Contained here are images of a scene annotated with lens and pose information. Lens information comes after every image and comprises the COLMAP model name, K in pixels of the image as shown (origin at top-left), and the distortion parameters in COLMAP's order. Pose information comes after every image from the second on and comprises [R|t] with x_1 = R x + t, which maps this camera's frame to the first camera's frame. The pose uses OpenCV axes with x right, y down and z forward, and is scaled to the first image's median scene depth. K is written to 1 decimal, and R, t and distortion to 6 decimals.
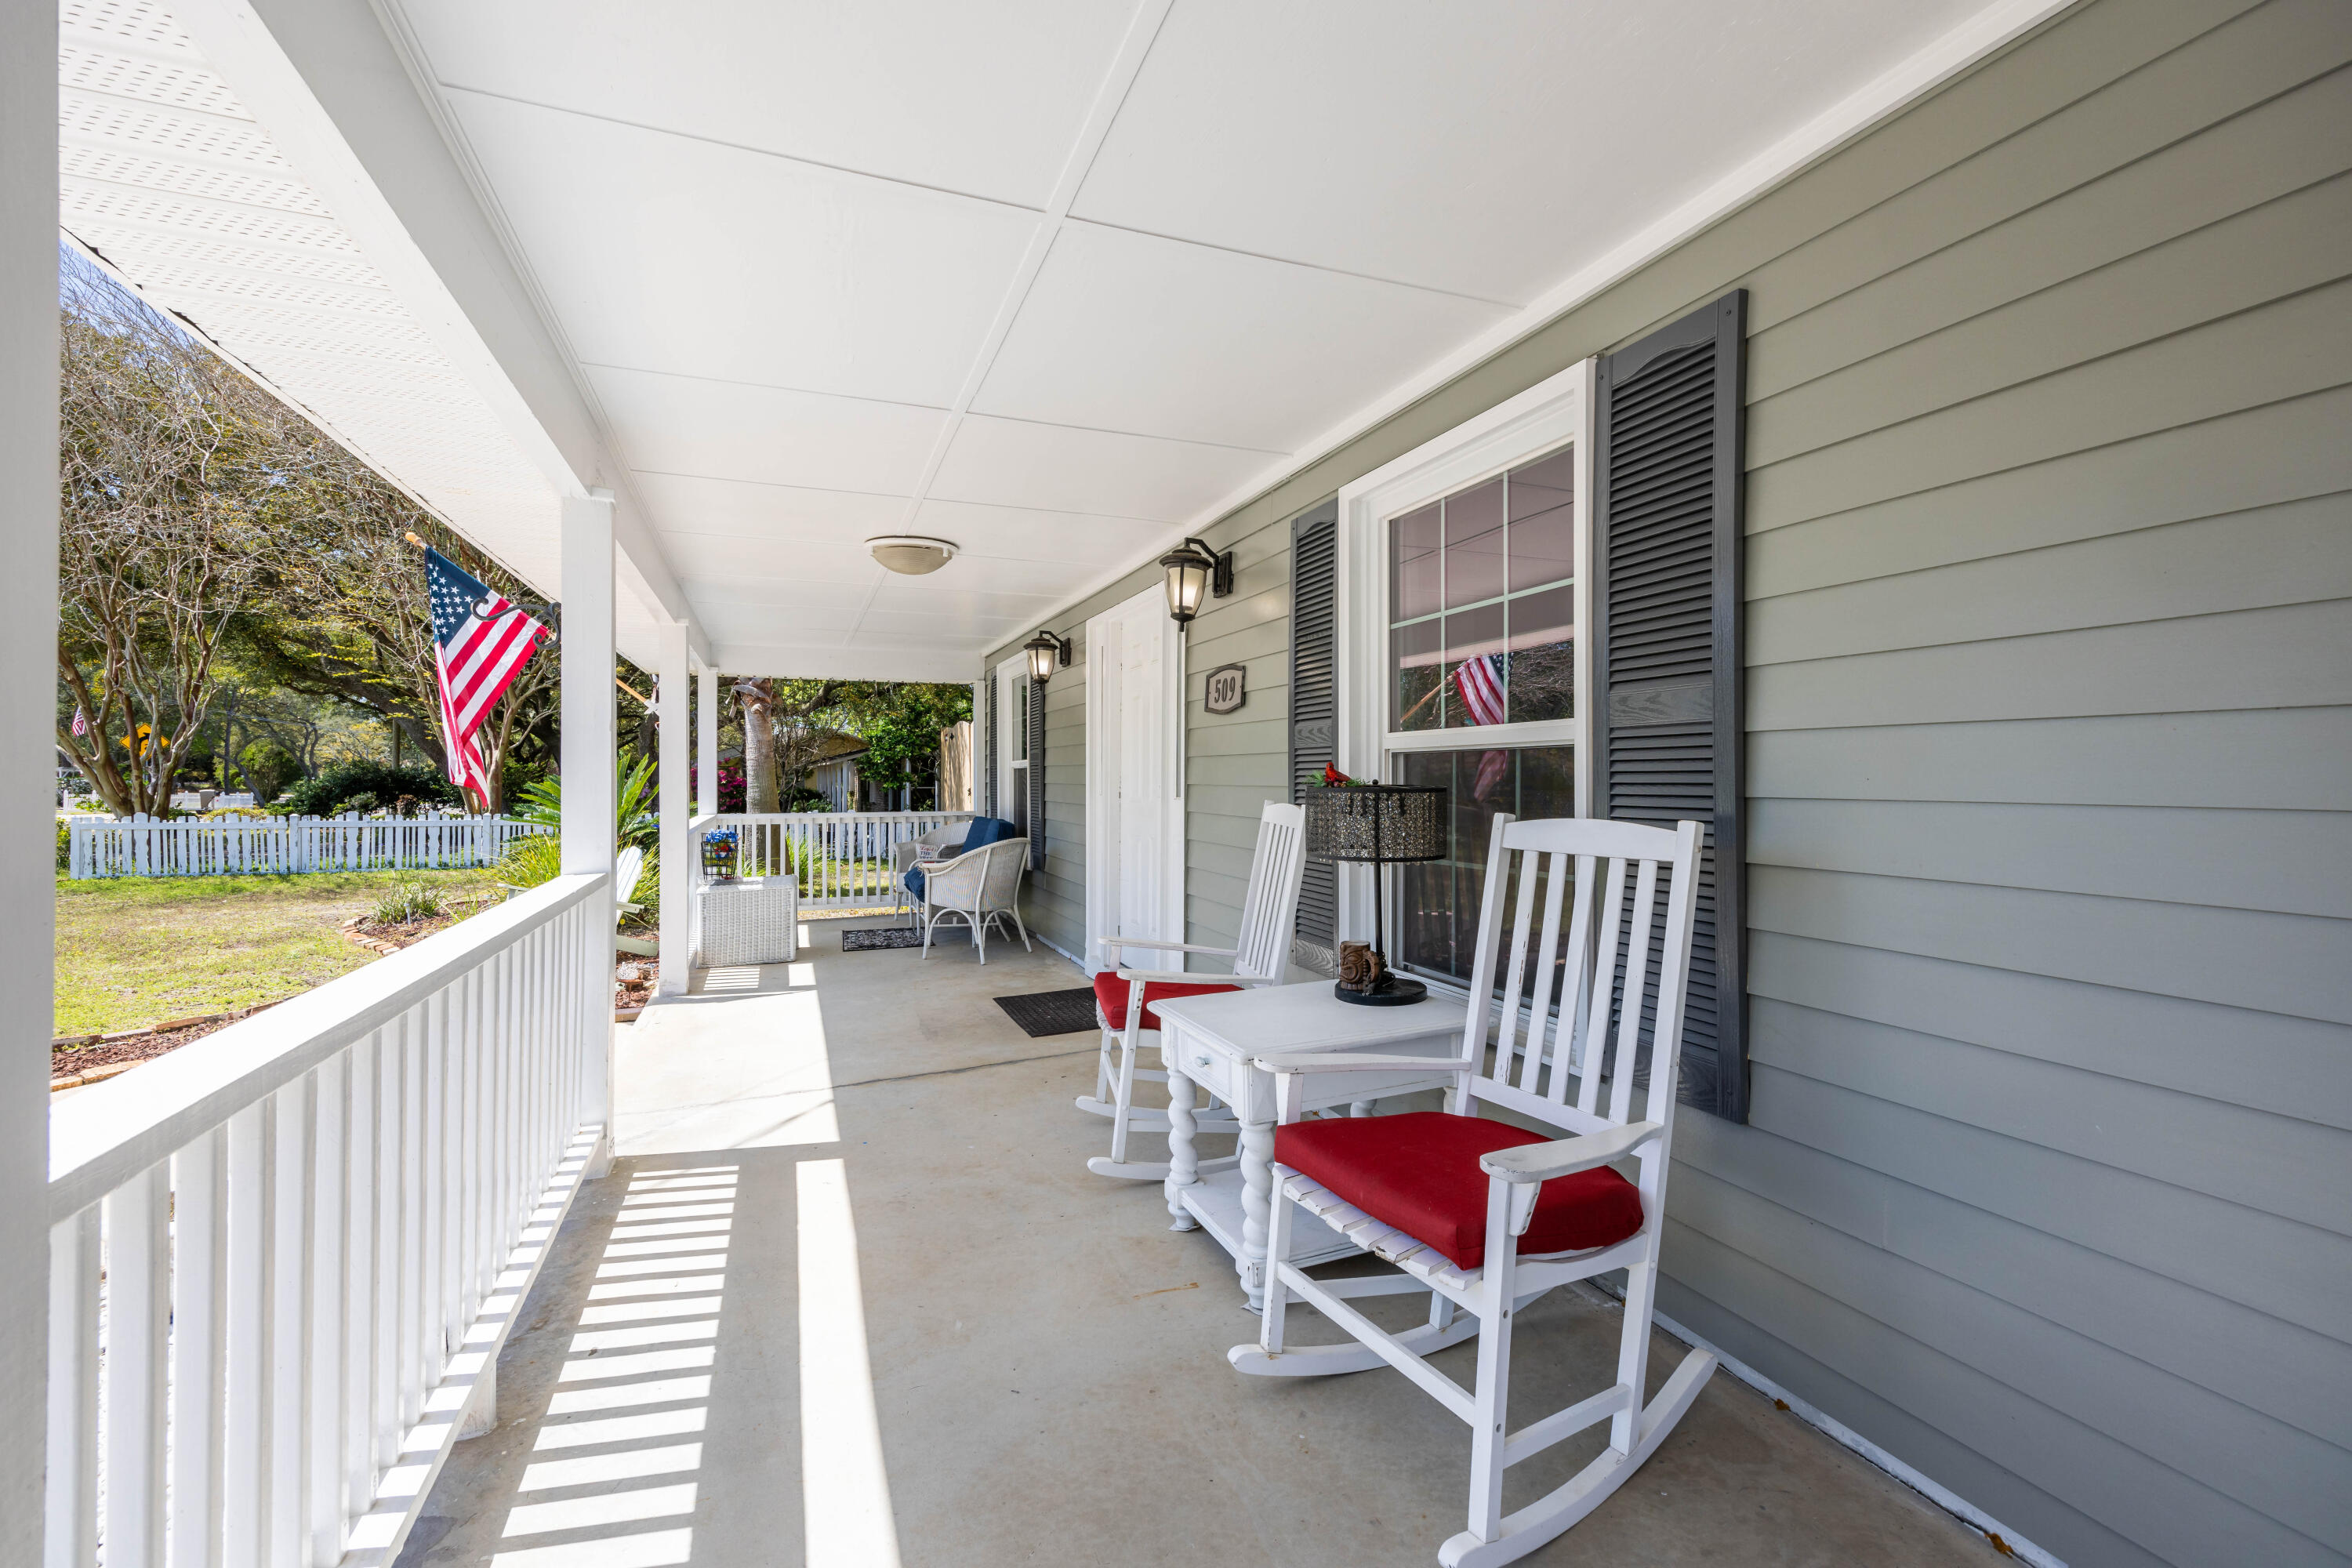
lens RADIAL K [[1017.5, 0, 1176.0], [0, 1017.5, 784.0], [0, 0, 1]] dist [0.001110, 0.000187]
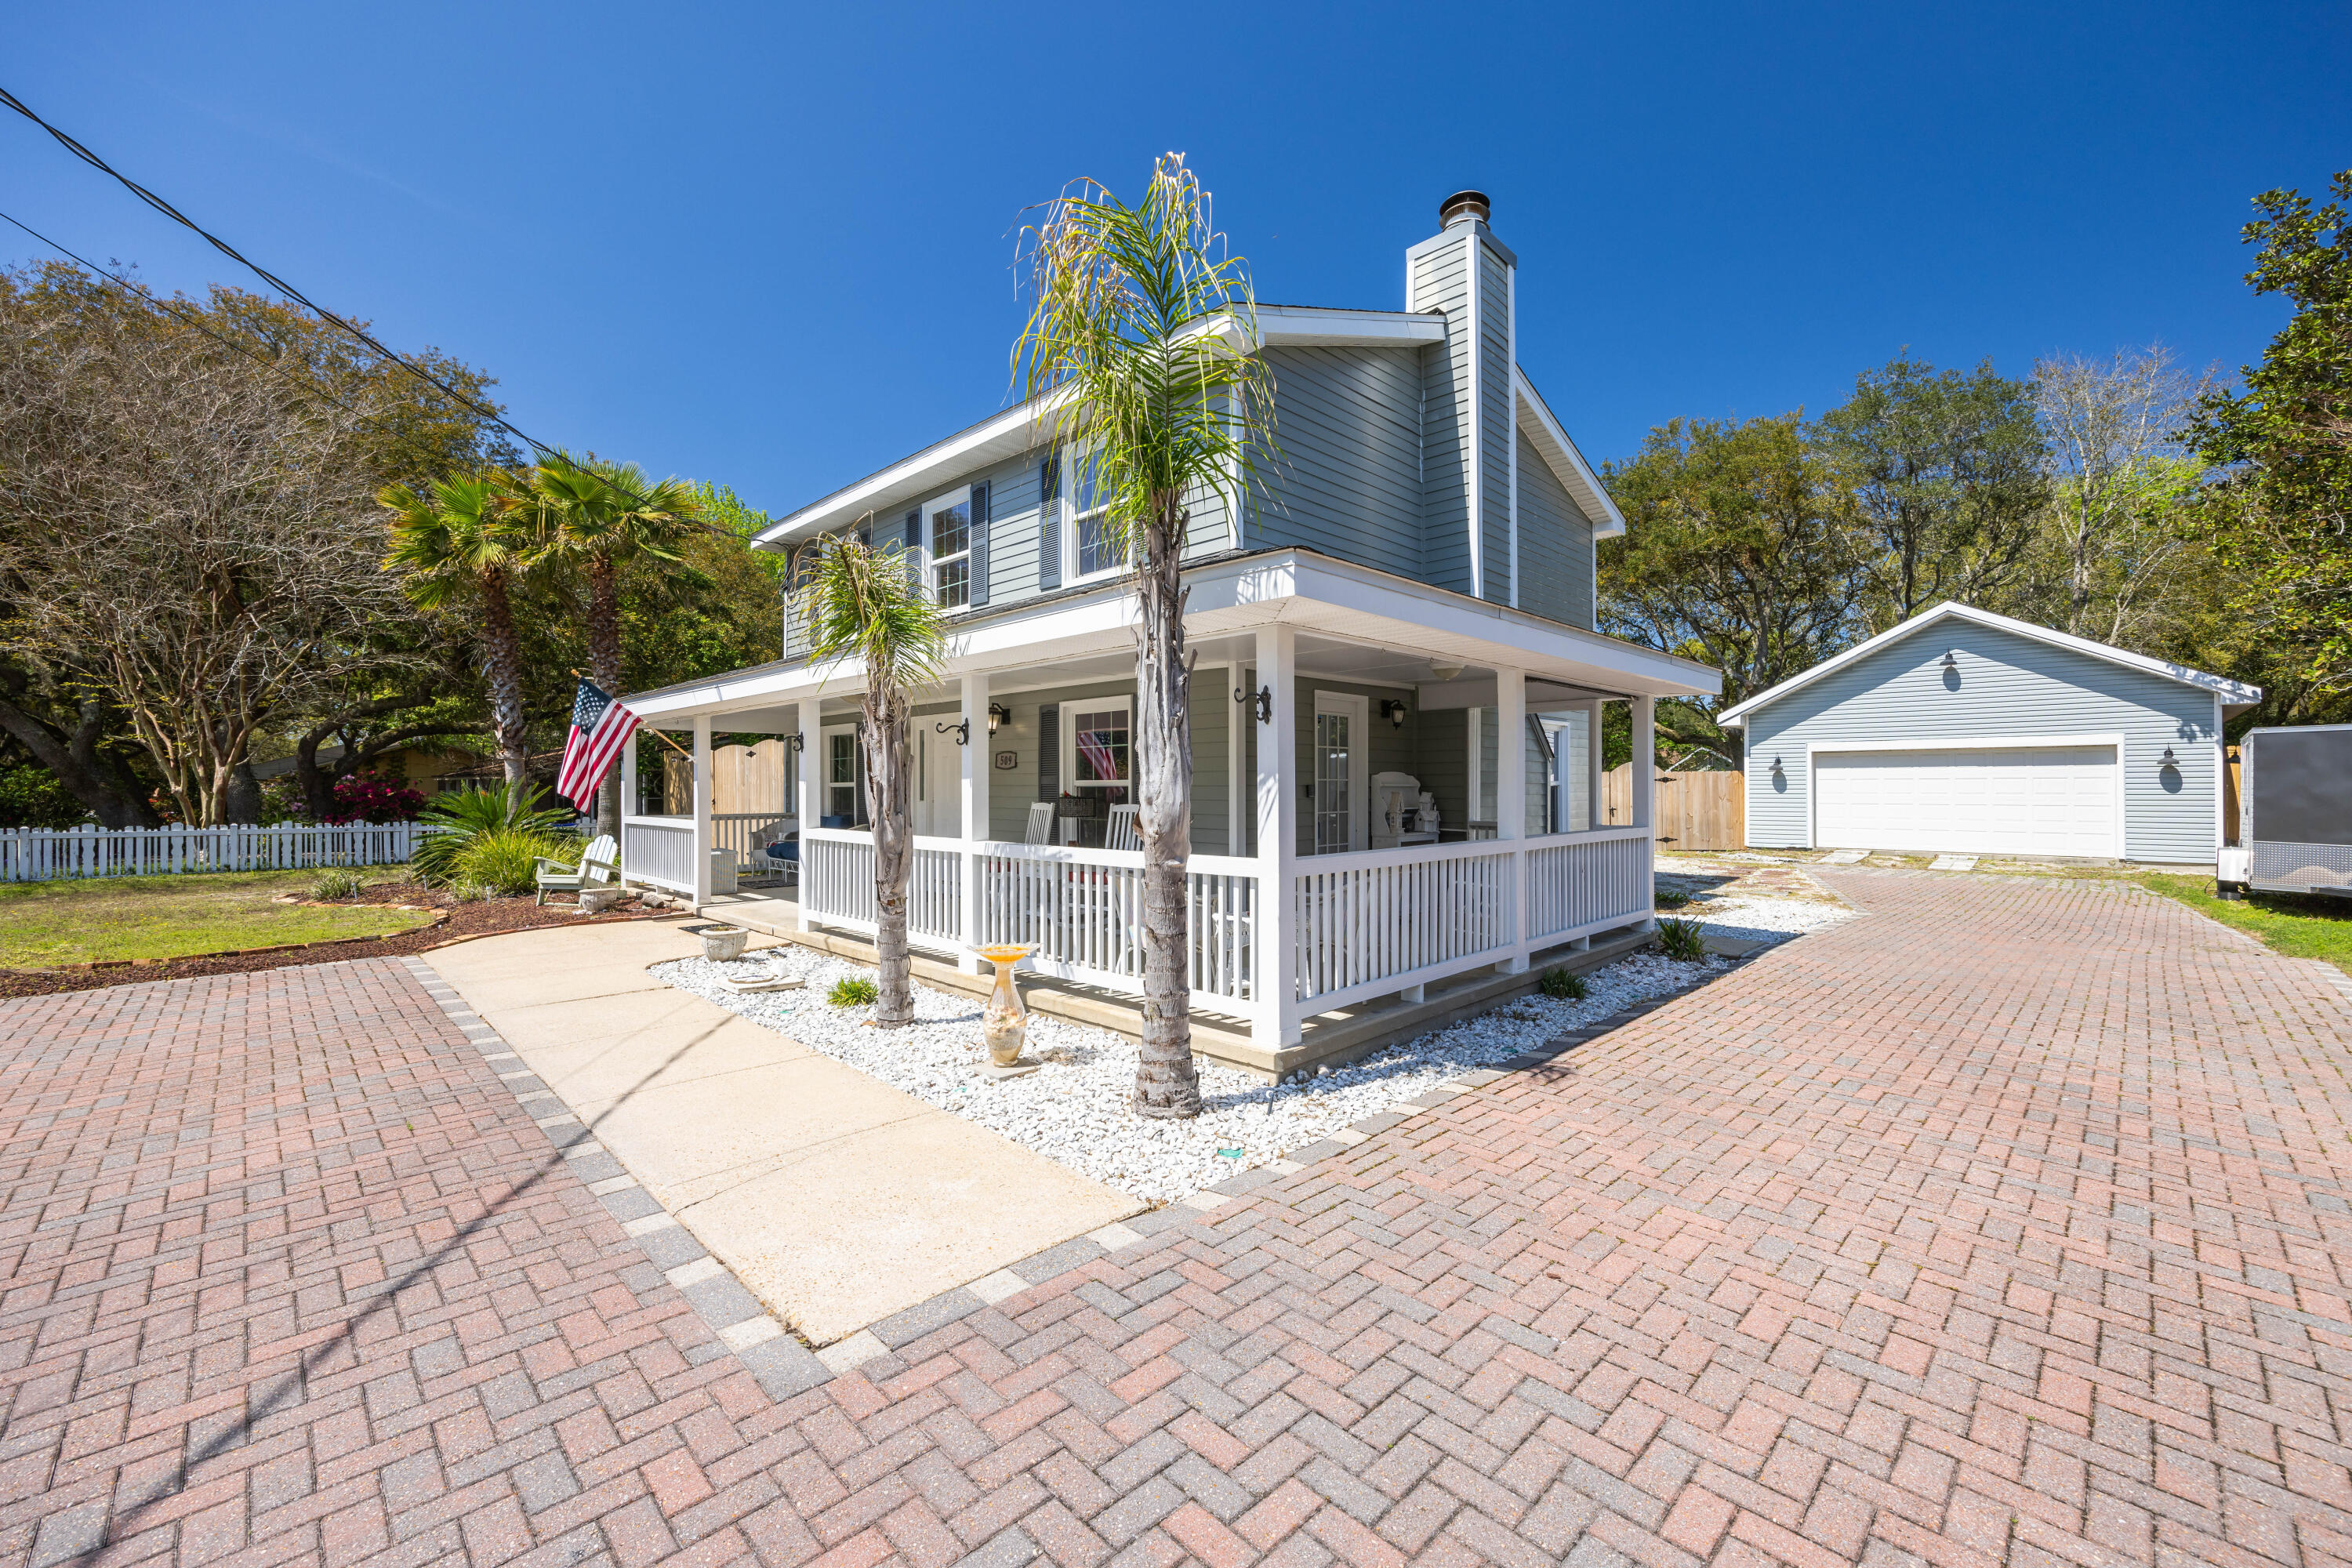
lens RADIAL K [[942.7, 0, 1185.7], [0, 942.7, 768.8], [0, 0, 1]] dist [0.001973, 0.000613]
pose [[0.912842, 0.006546, 0.408261, -0.593354], [0.003676, 0.999699, -0.024248, -0.010965], [-0.408297, 0.023636, 0.912543, -1.601259]]
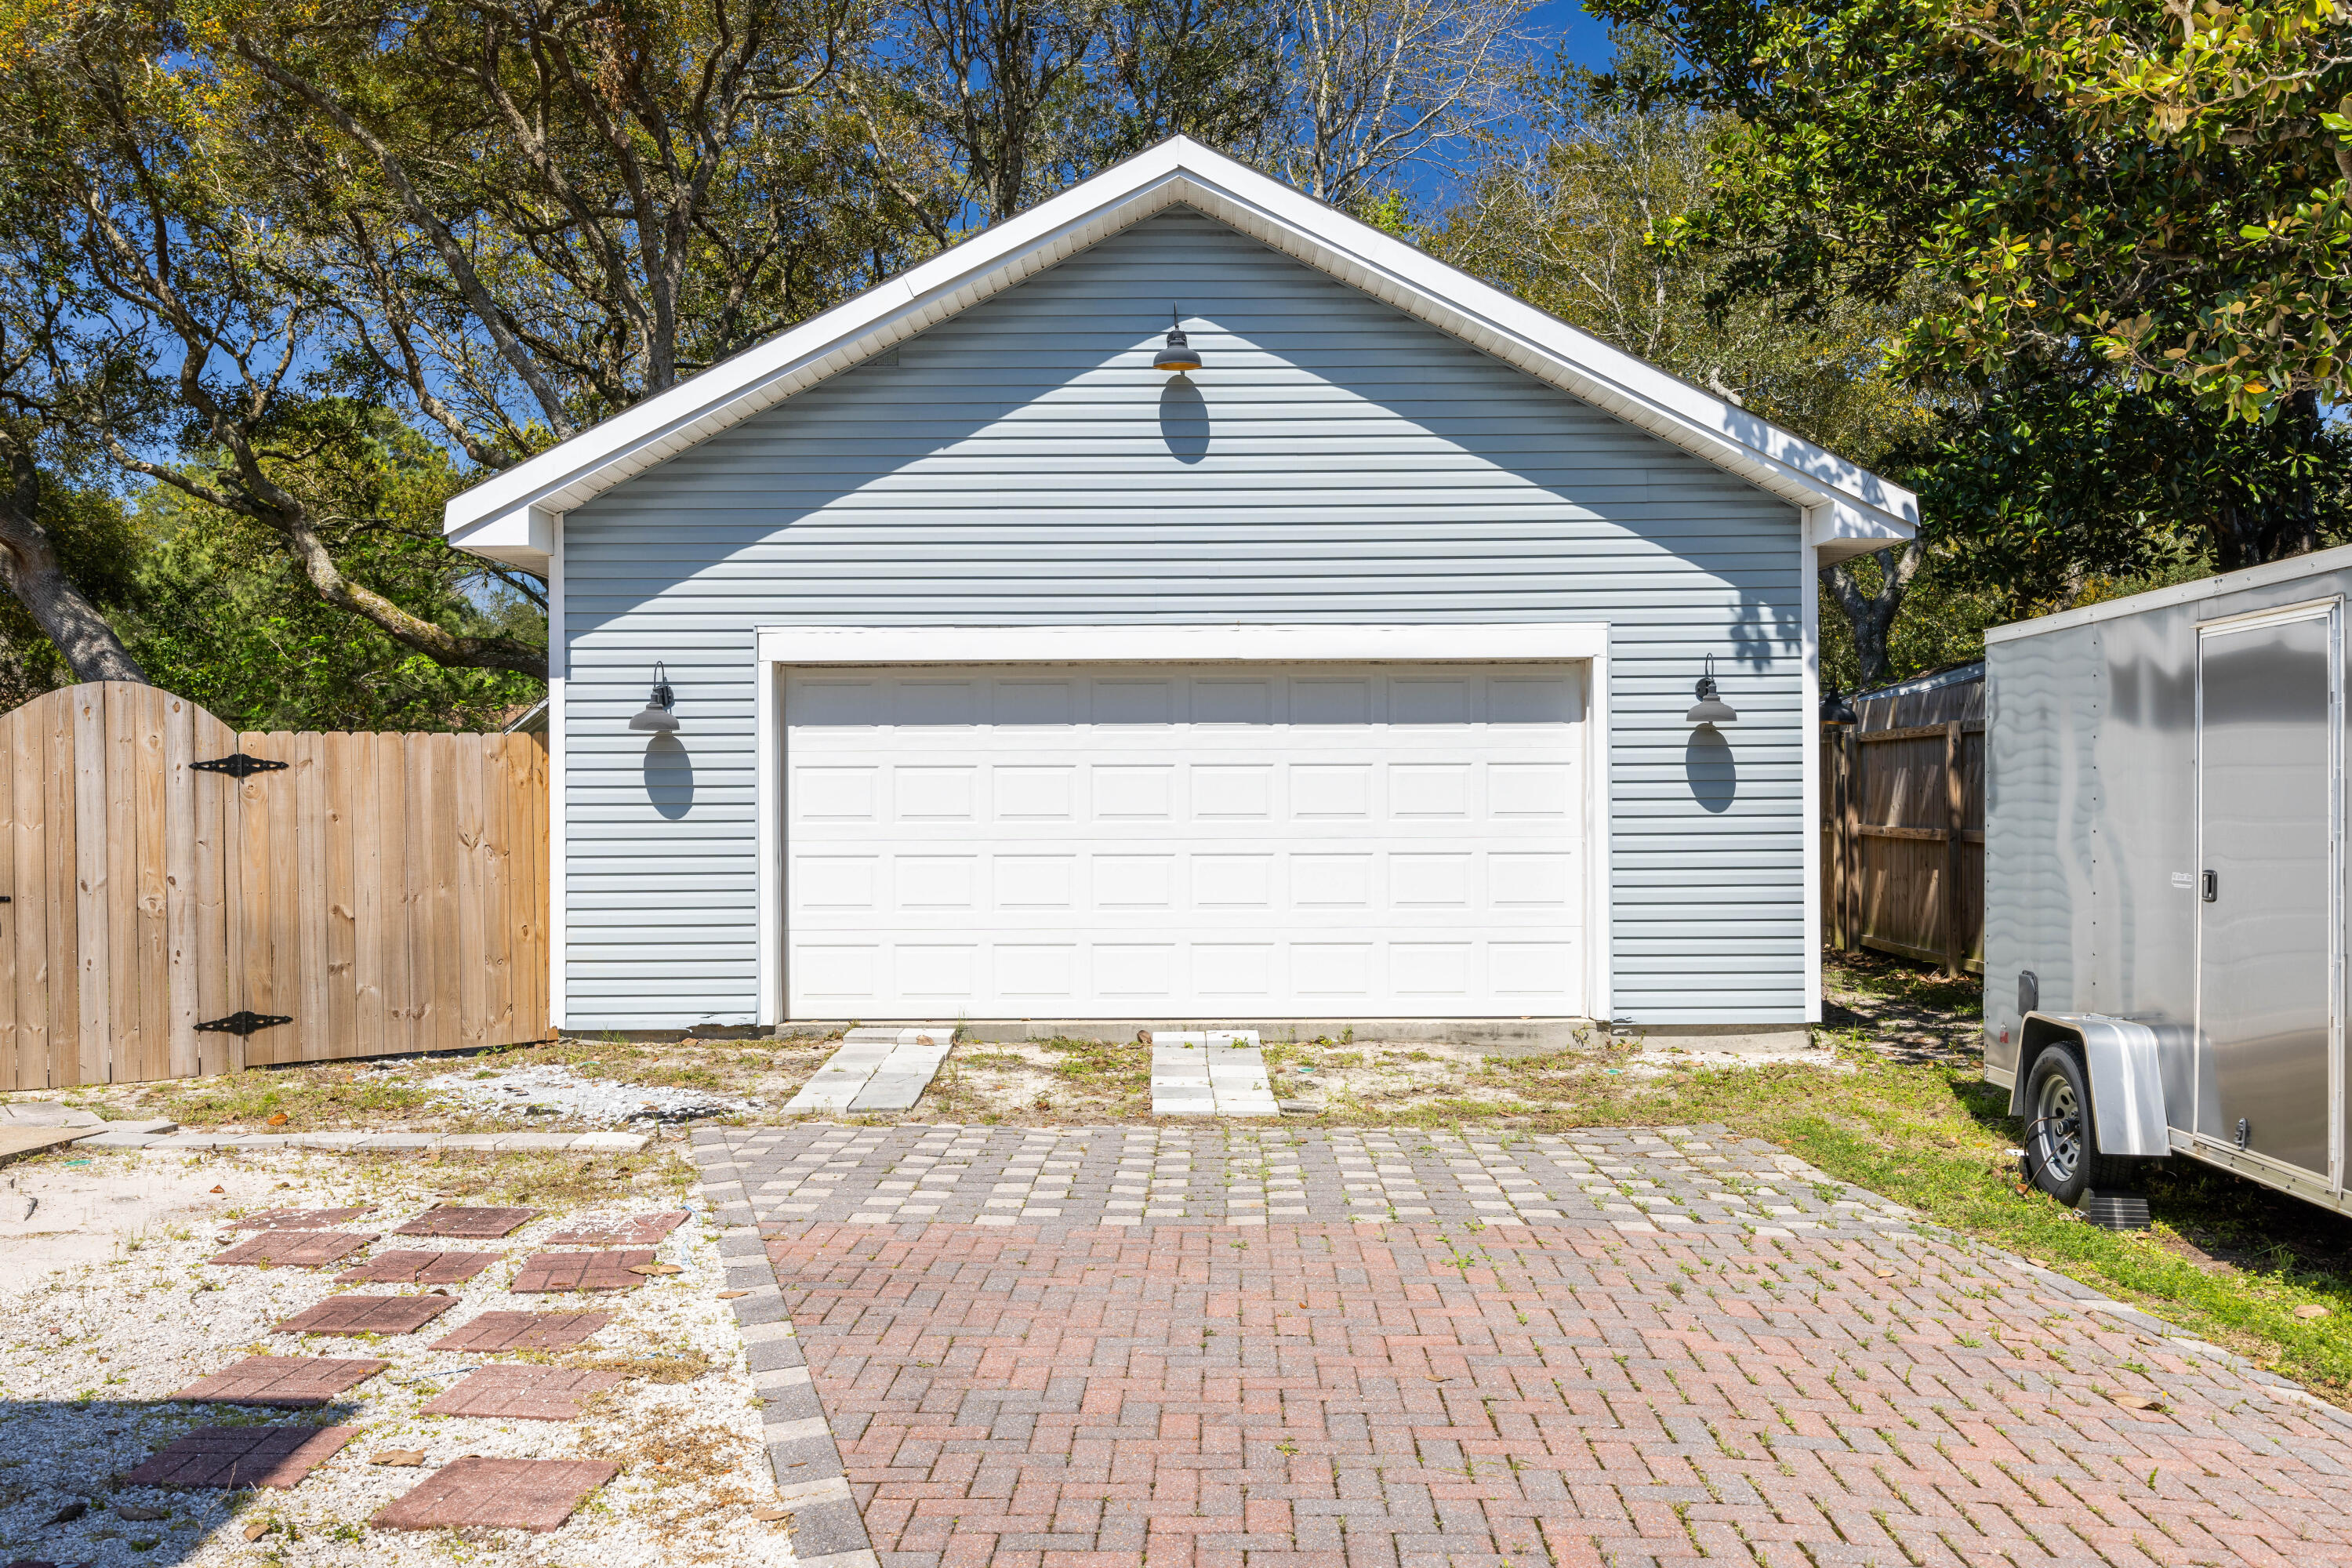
lens RADIAL K [[2011.7, 0, 1176.0], [0, 2011.7, 784.0], [0, 0, 1]] dist [-0.006102, -0.000389]
pose [[0.373579, 0.002422, 0.927595, 2.311714], [0.009526, 0.999934, -0.006447, -0.016732], [-0.927549, 0.011245, 0.373532, 0.176777]]
